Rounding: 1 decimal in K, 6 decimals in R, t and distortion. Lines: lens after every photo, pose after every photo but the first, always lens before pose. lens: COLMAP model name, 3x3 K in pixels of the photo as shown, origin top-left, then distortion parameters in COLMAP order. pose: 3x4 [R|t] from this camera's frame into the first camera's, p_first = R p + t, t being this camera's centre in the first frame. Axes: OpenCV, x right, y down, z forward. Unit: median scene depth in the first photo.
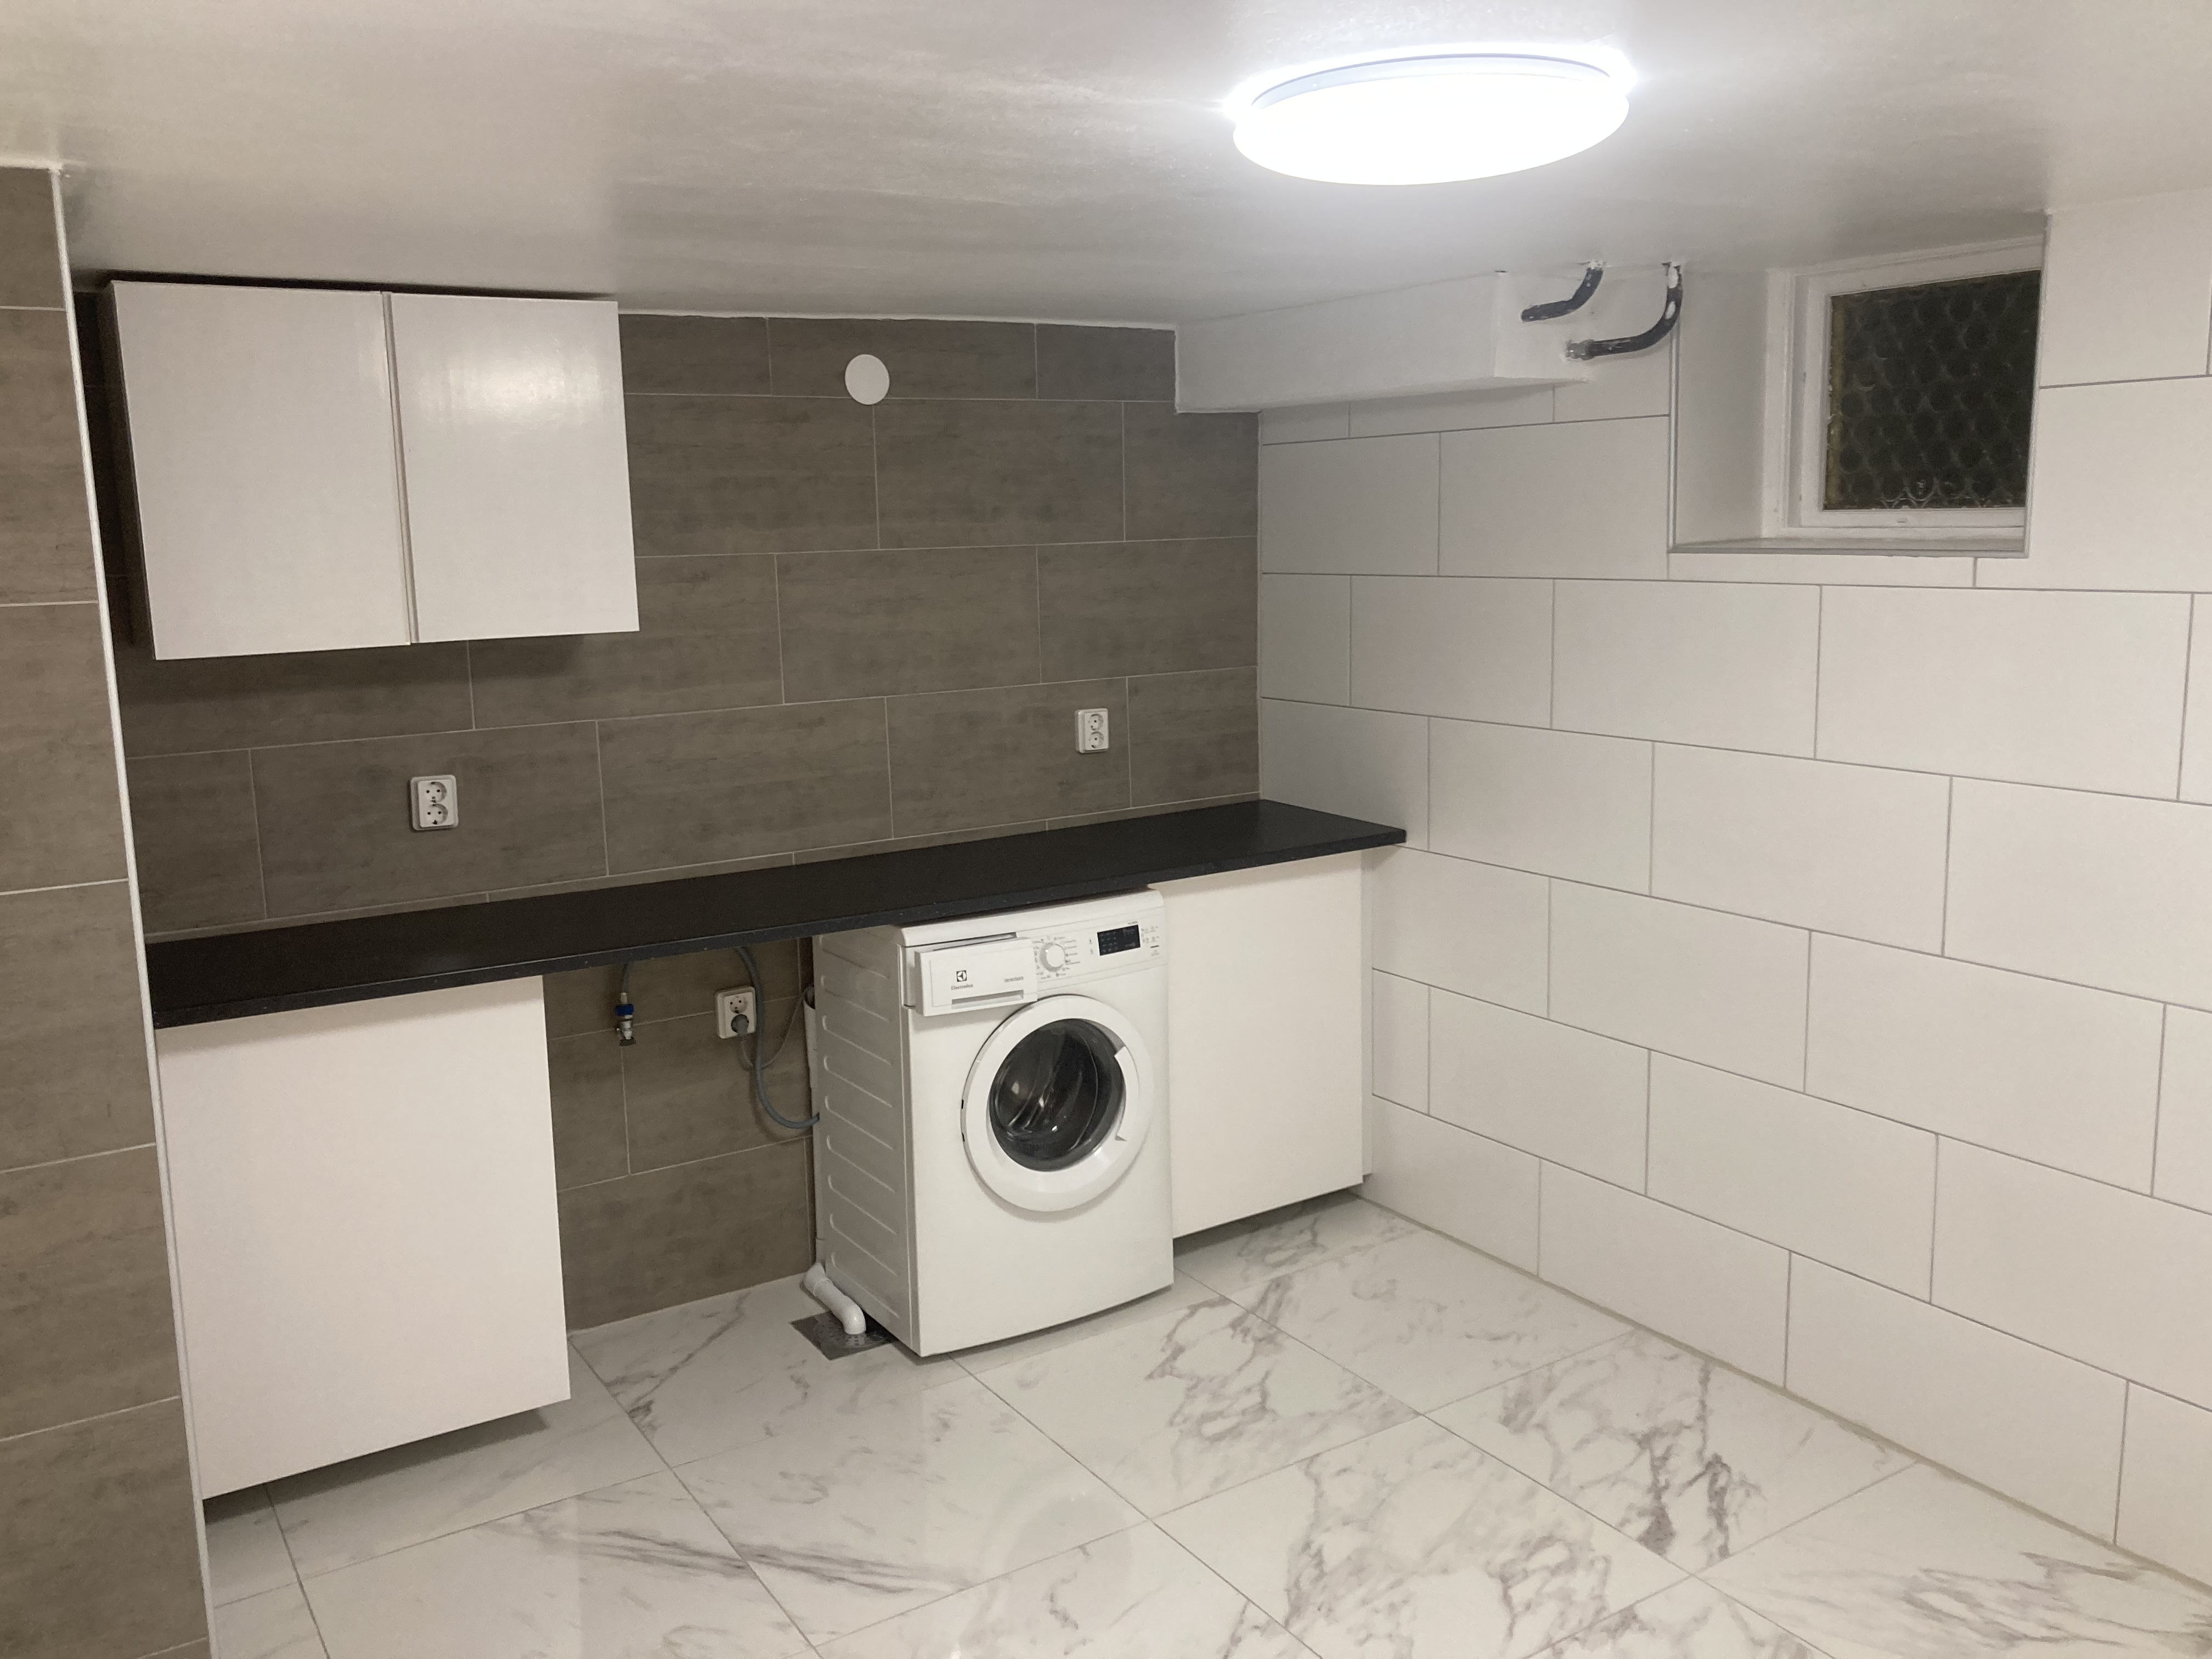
lens RADIAL K [[1827.5, 0, 1114.4], [0, 1827.5, 778.1], [0, 0, 1]] dist [0.094231, -0.221430]
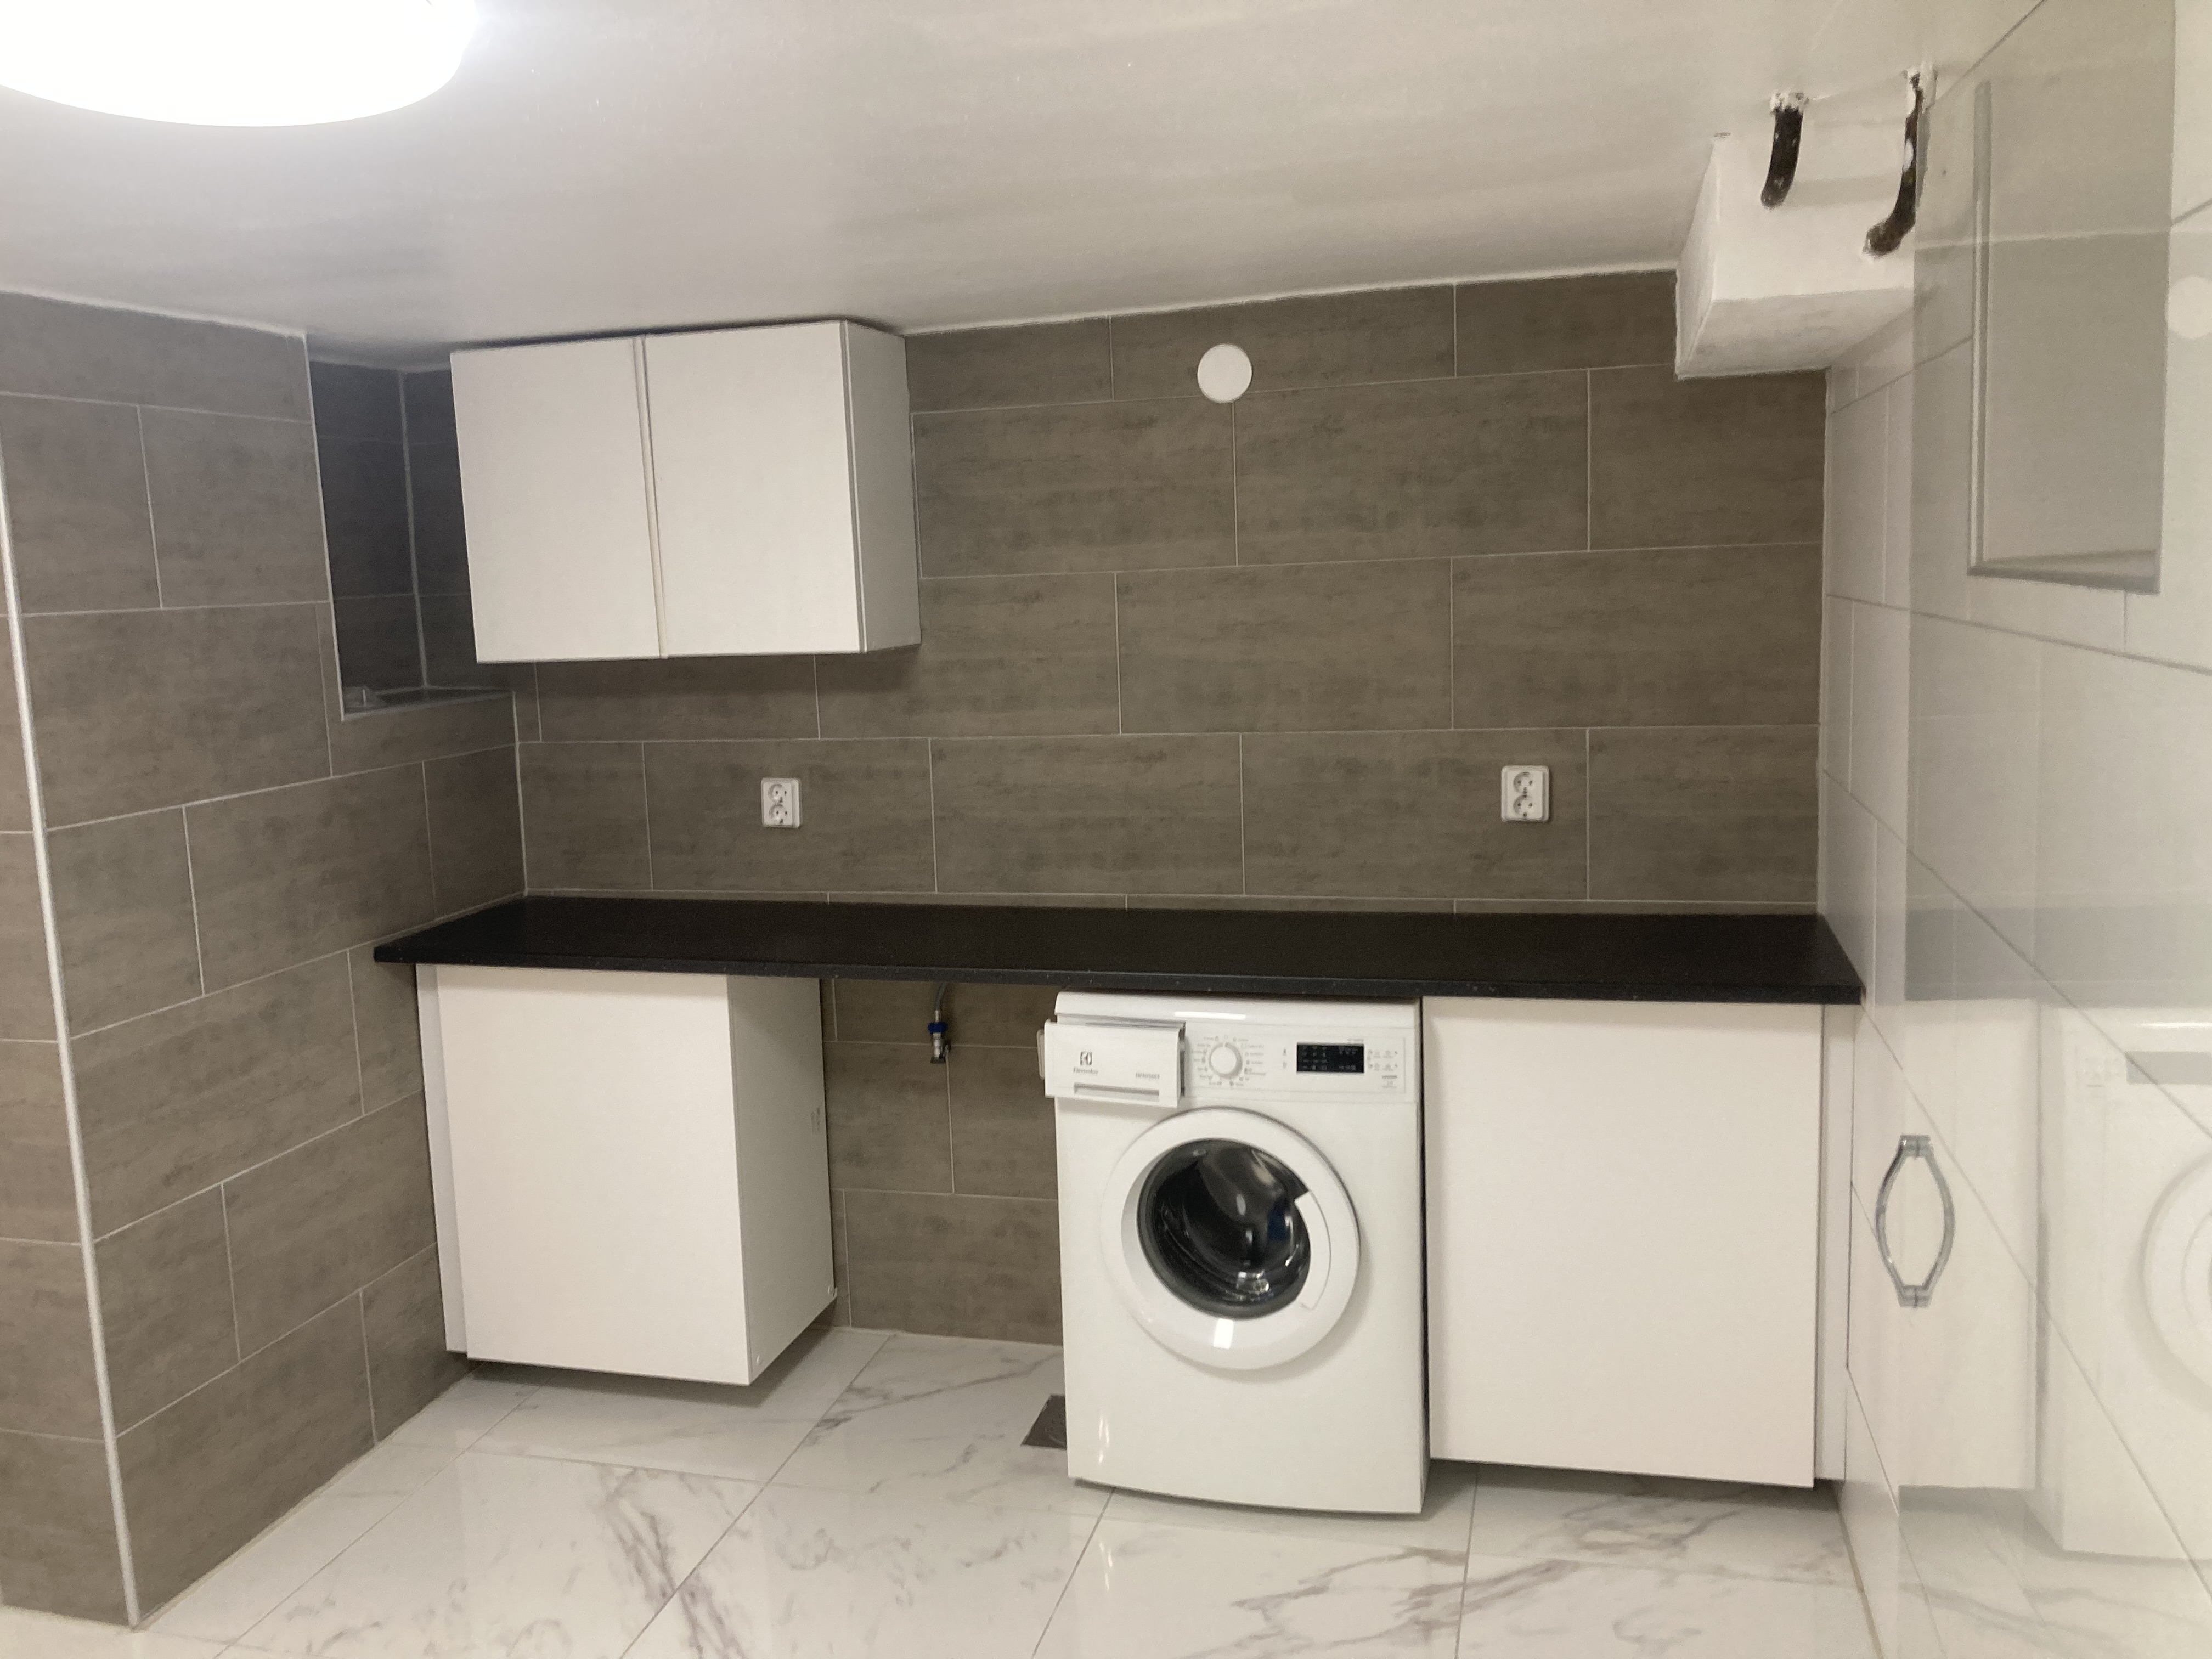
lens RADIAL K [[1823.7, 0, 1012.3], [0, 1823.7, 782.9], [0, 0, 1]] dist [0.105794, -0.278134]
pose [[0.668135, 0.086996, -0.738937, 0.480541], [-0.084570, 0.995584, 0.040746, -0.050557], [0.739218, 0.035268, 0.672542, 0.352488]]
